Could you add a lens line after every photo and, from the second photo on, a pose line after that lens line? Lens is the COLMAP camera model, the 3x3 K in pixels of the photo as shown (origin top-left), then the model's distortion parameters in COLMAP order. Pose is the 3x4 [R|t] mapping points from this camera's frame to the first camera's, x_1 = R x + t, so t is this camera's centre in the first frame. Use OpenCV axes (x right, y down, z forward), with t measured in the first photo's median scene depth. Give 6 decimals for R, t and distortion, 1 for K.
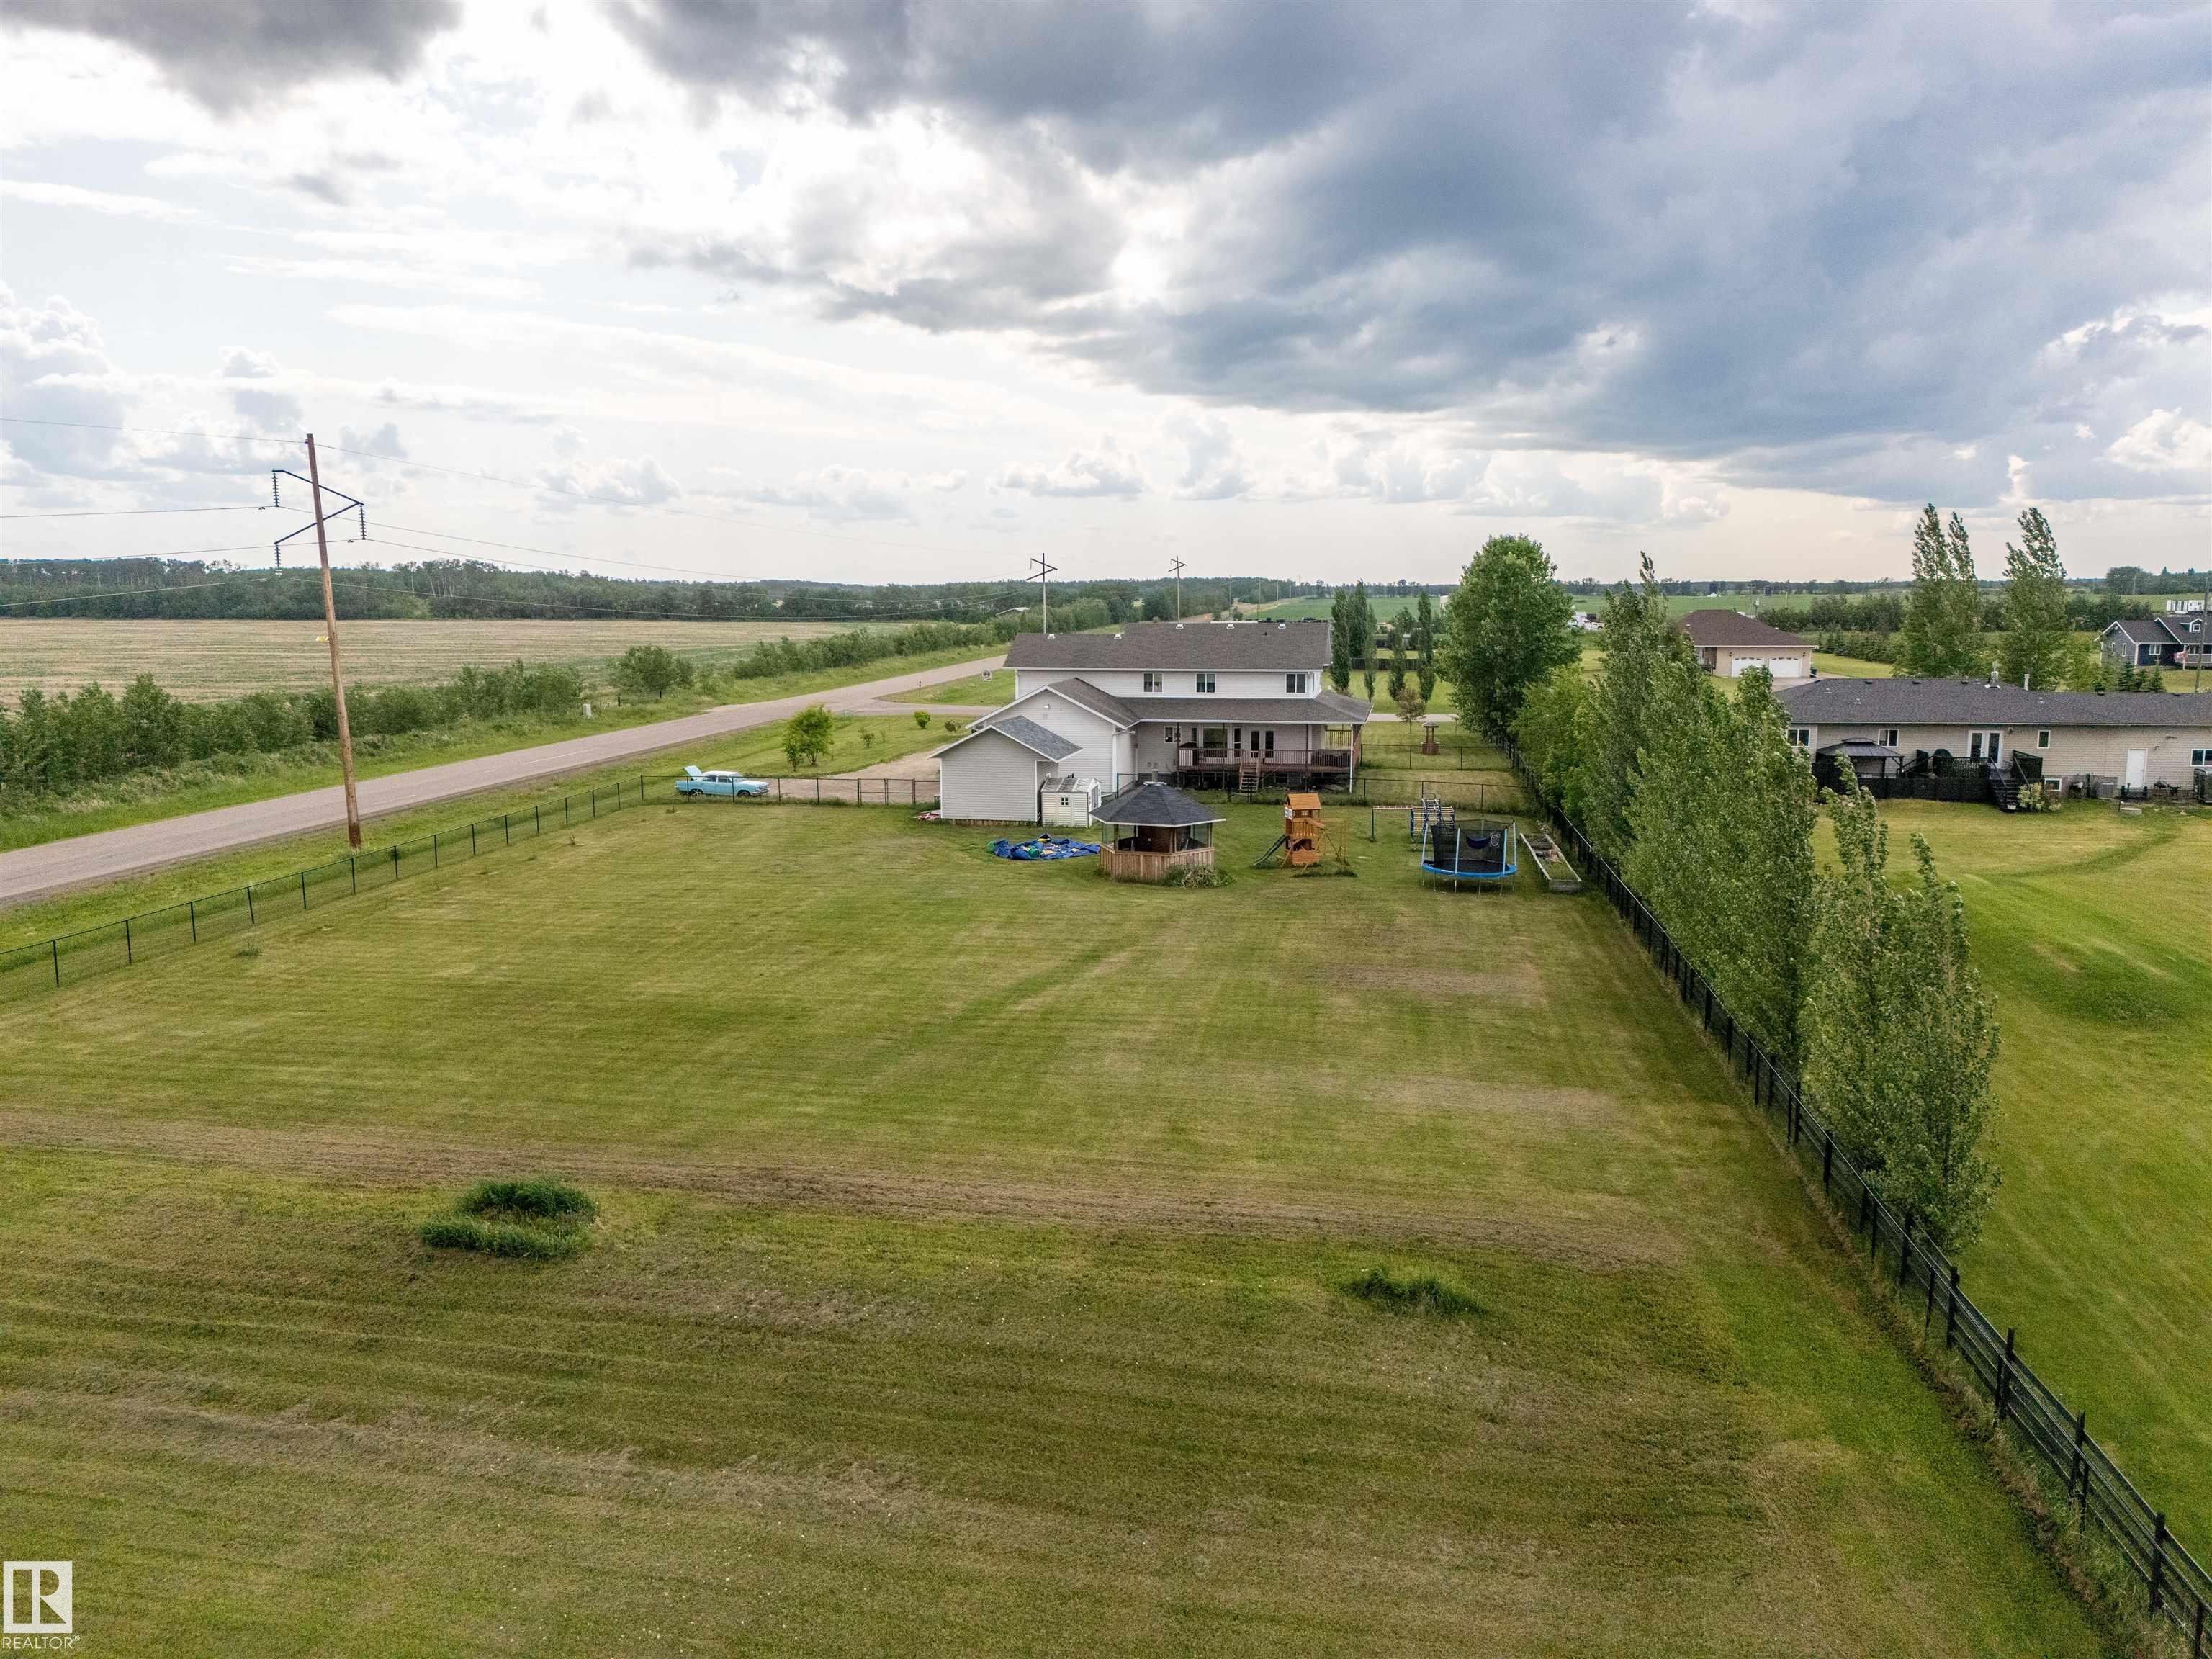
lens RADIAL K [[1614.8, 0, 1106.0], [0, 1614.8, 829.5], [0, 0, 1]] dist [0.091263, -0.066644]
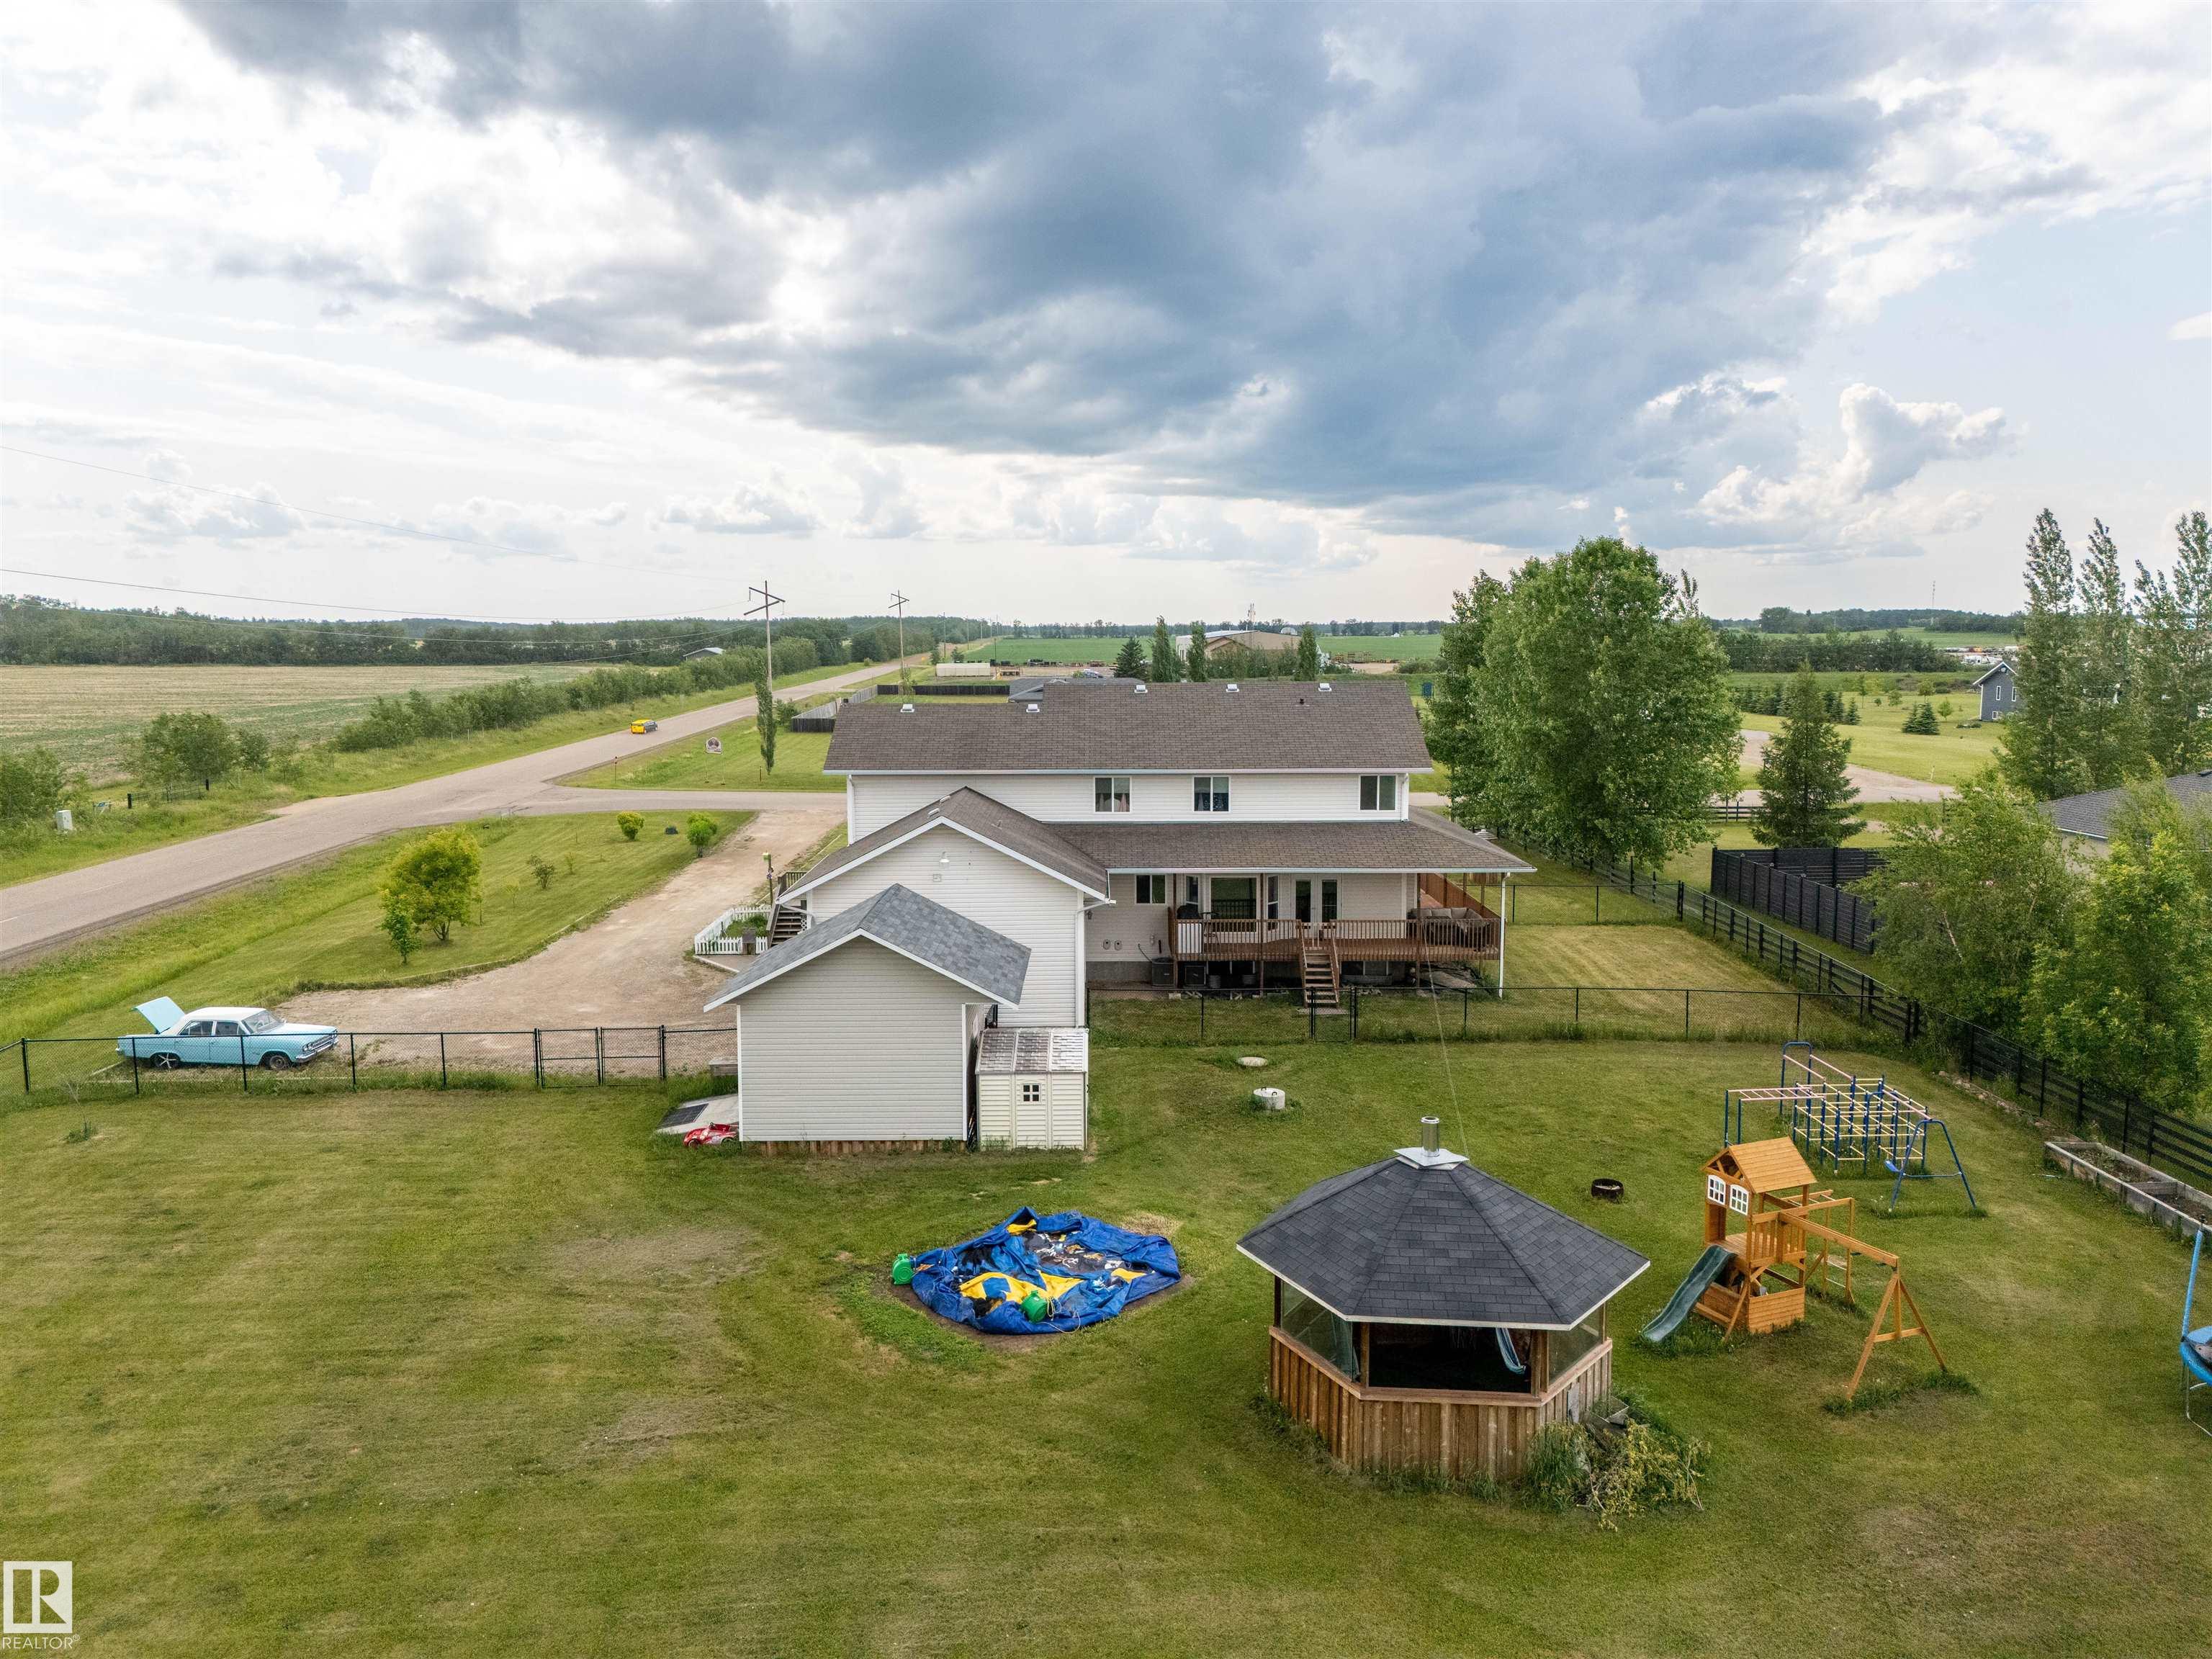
lens RADIAL K [[1611.8, 0, 1102.7], [0, 1611.8, 886.0], [0, 0, 1]] dist [0.078368, -0.066004]
pose [[0.981361, -0.033521, 0.189227, -0.076212], [0.031614, 0.999414, 0.013088, -0.068712], [-0.189555, -0.006862, 0.981846, 0.483707]]
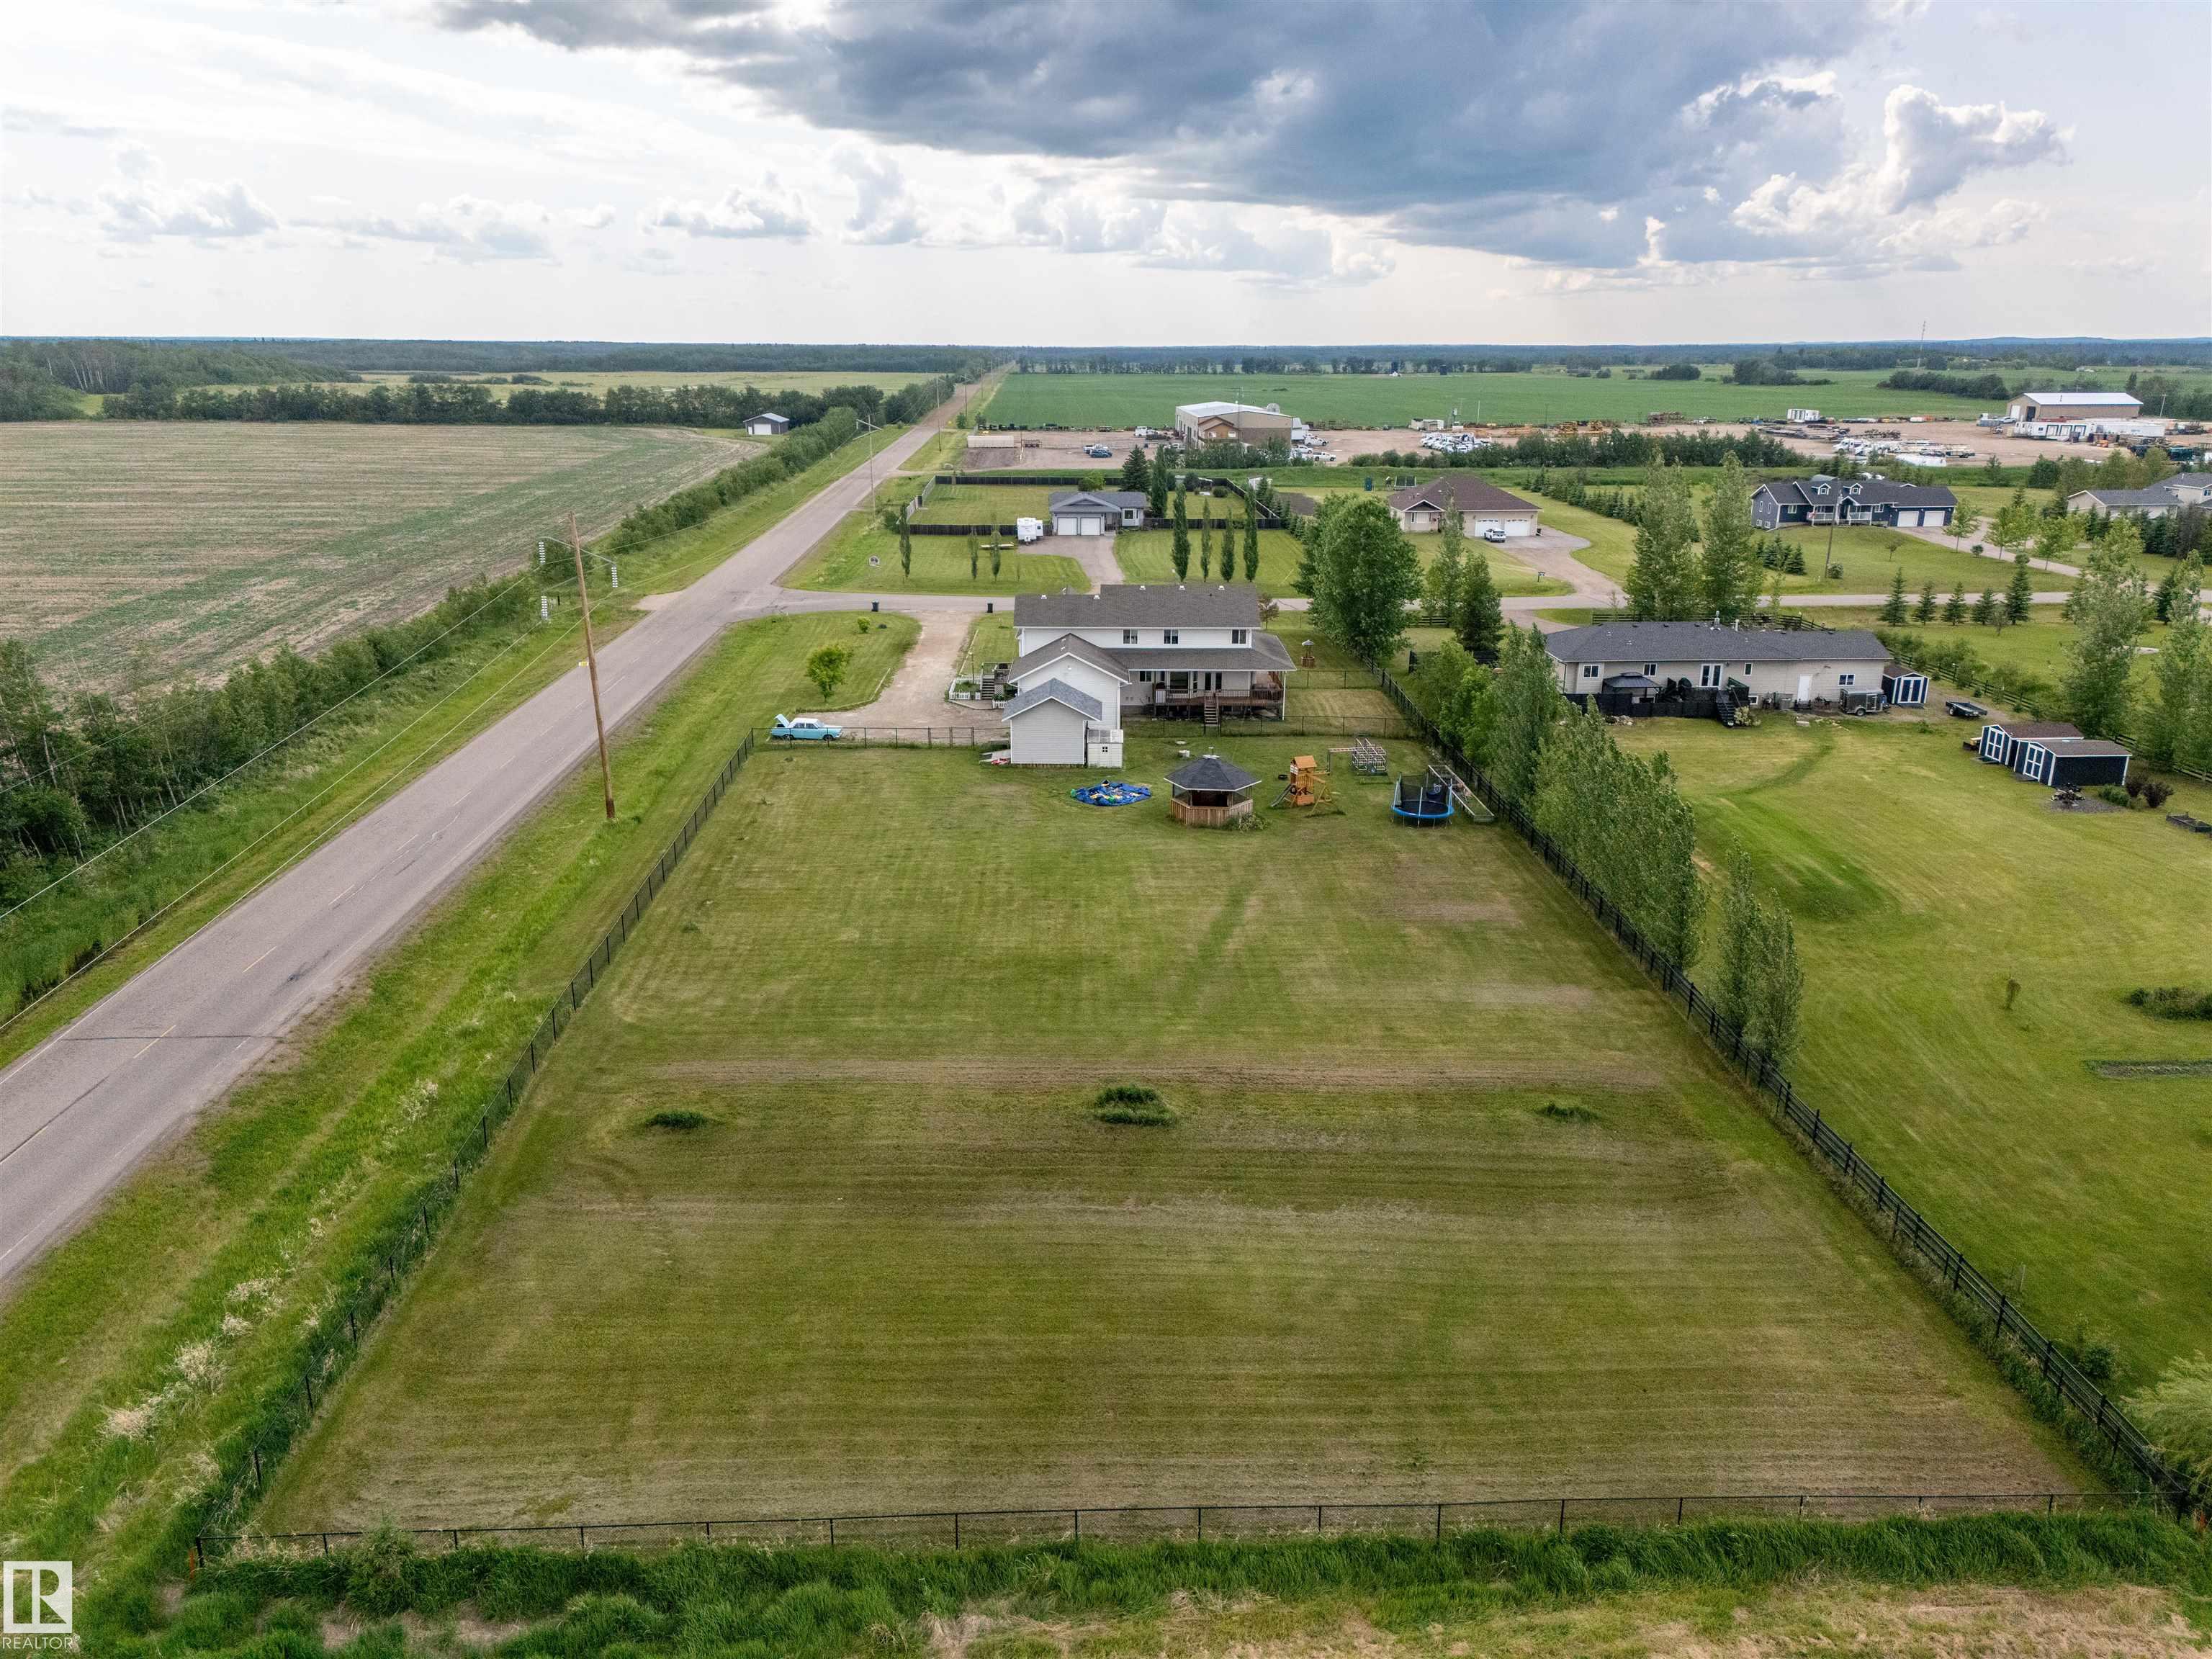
lens RADIAL K [[1598.6, 0, 1101.8], [0, 1598.6, 851.8], [0, 0, 1]] dist [0.121970, -0.146153]
pose [[0.982138, -0.051954, 0.180848, -0.240153], [0.023017, 0.987080, 0.158569, -0.126743], [-0.186749, -0.151574, 0.970644, -0.285083]]
